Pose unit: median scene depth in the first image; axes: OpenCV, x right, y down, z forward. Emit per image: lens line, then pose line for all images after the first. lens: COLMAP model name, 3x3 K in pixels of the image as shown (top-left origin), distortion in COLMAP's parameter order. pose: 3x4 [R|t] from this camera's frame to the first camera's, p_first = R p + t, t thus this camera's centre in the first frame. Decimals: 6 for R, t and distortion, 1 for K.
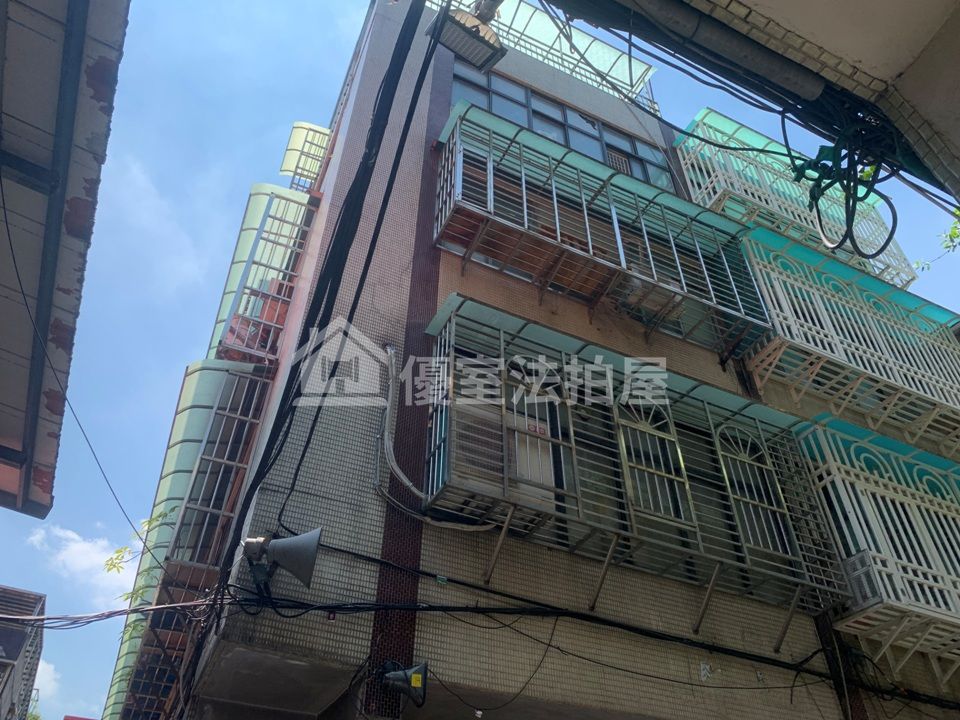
lens RADIAL K [[743.4, 0, 483.6], [0, 743.4, 350.8], [0, 0, 1]] dist [0.055728, -0.078600]
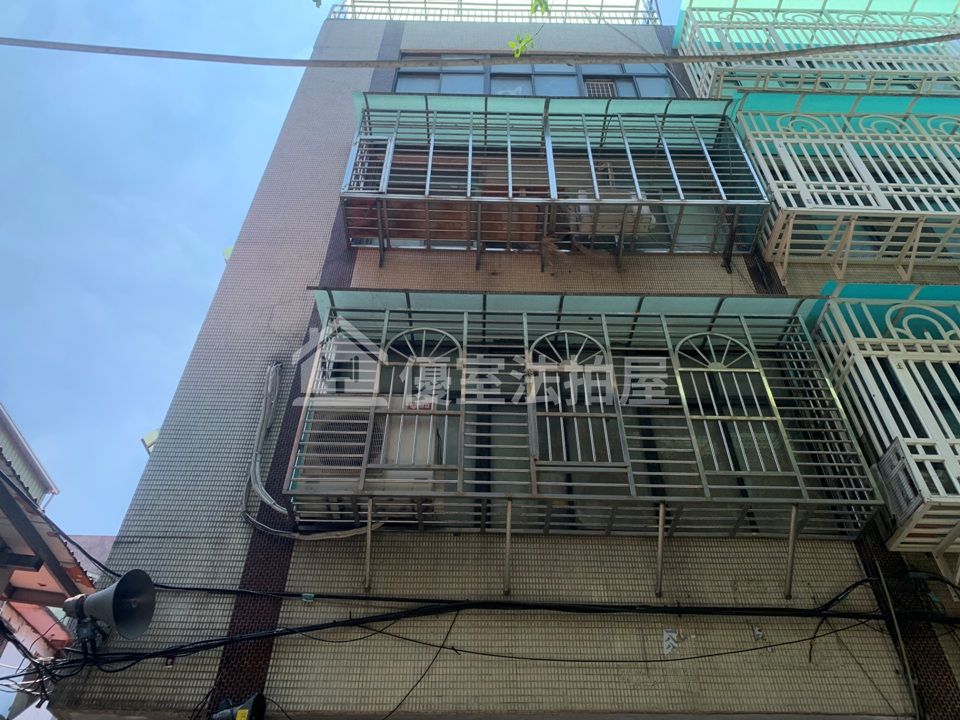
lens RADIAL K [[742.5, 0, 468.8], [0, 742.5, 356.0], [0, 0, 1]] dist [0.045023, -0.067369]
pose [[0.909359, -0.294116, -0.294215, 0.369623], [0.288373, 0.955392, -0.063769, 0.113020], [0.299847, -0.026854, 0.953609, 0.169067]]
